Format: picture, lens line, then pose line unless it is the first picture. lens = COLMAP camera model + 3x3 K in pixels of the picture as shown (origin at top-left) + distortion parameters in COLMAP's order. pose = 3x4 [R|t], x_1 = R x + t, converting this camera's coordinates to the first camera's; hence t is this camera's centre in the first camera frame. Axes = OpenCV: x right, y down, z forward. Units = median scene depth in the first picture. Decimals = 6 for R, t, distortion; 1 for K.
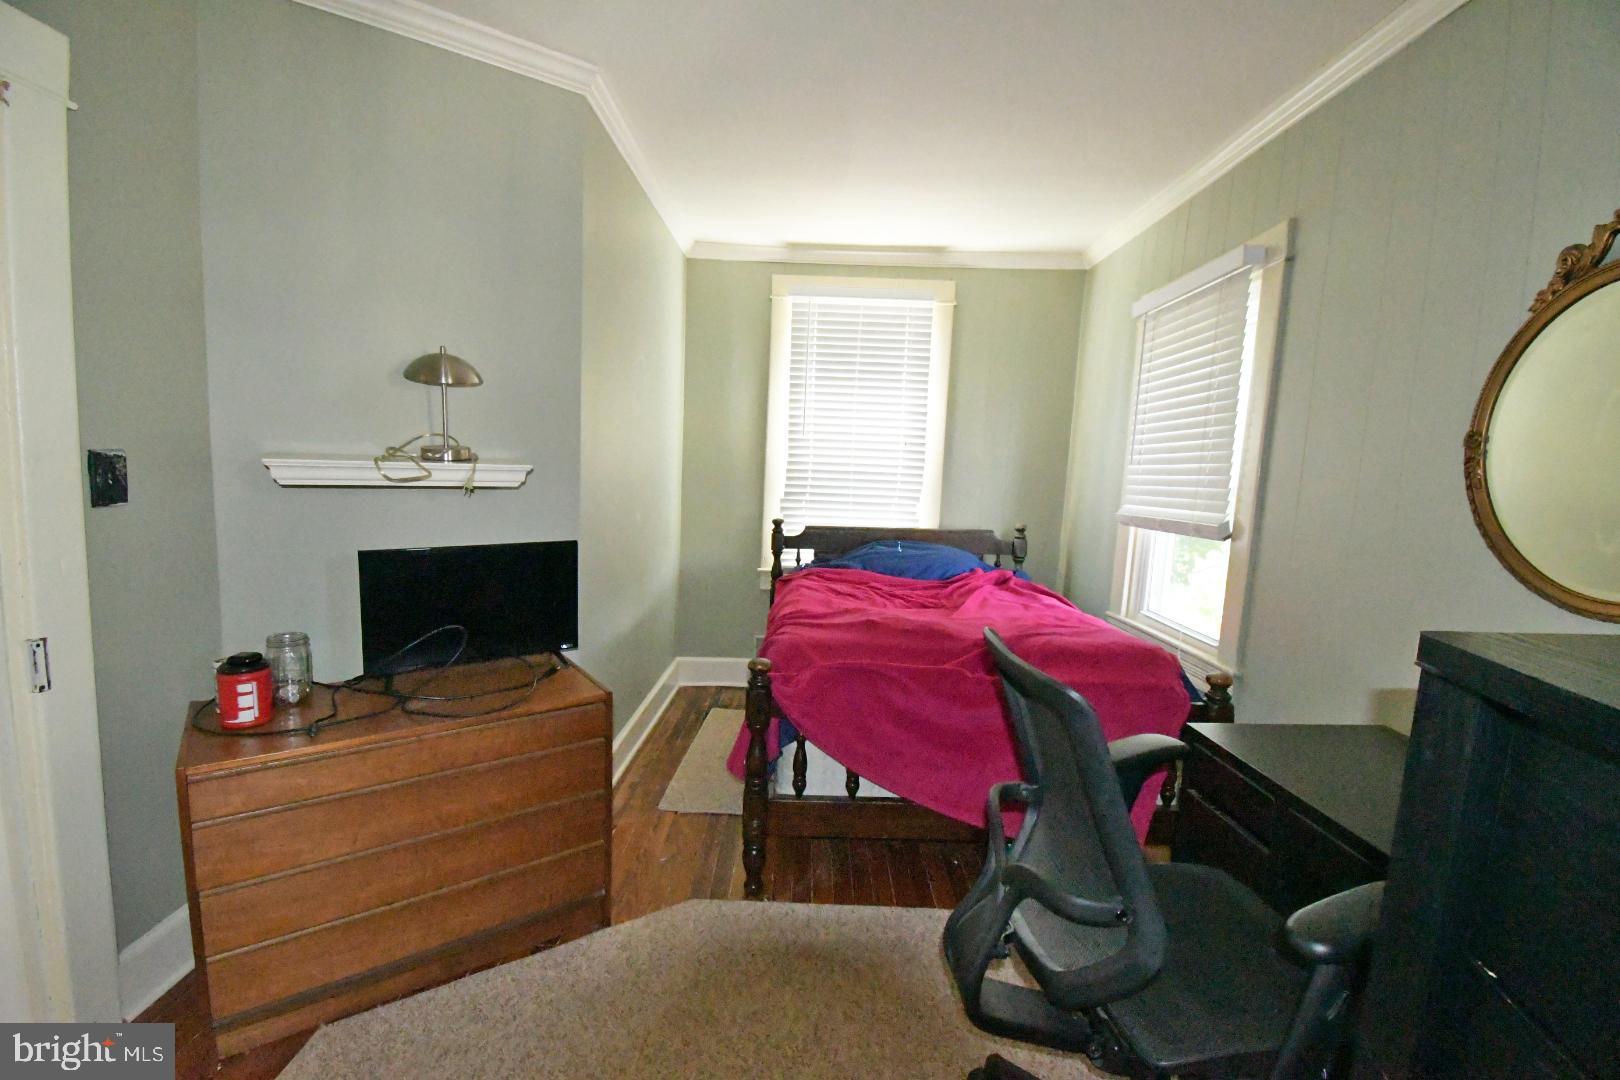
lens RADIAL K [[720.8, 0, 807.3], [0, 720.8, 539.3], [0, 0, 1]] dist [0.012593, -0.021055]
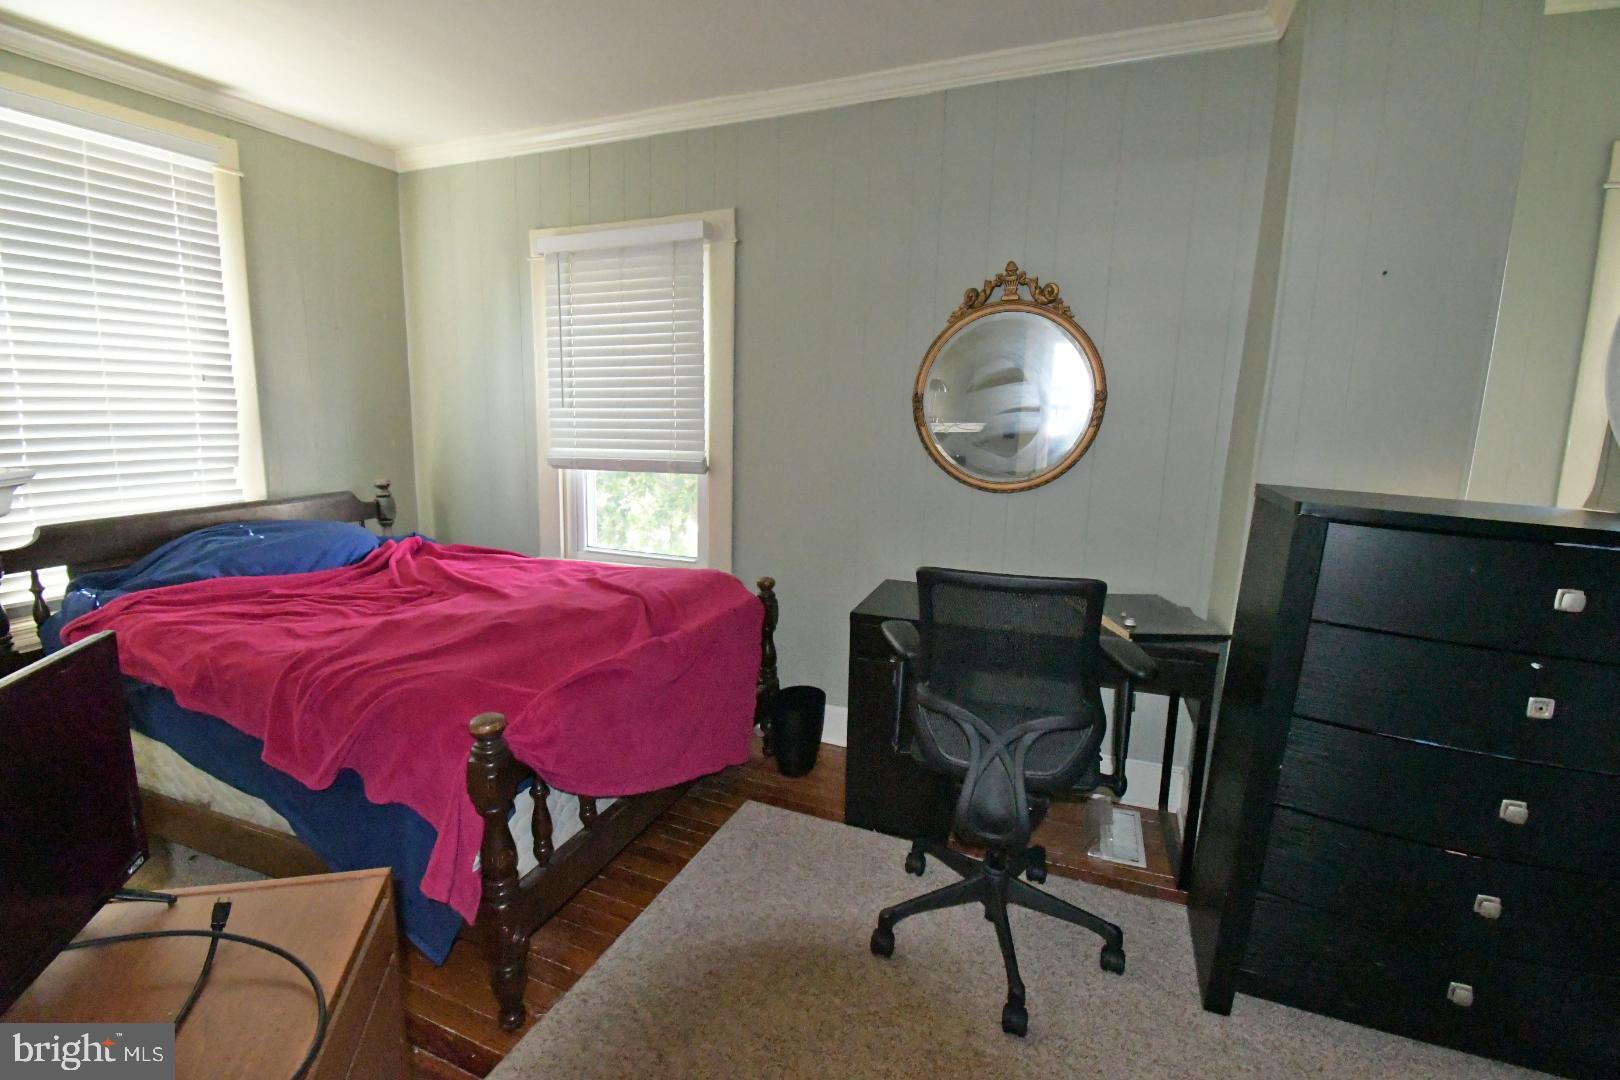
lens RADIAL K [[720.8, 0, 811.0], [0, 720.8, 543.3], [0, 0, 1]] dist [0.012593, -0.021055]
pose [[0.365173, -0.195851, 0.910105, -0.354471], [0.092010, 0.980426, 0.174065, -0.057664], [-0.926382, 0.020175, 0.376045, 0.290371]]
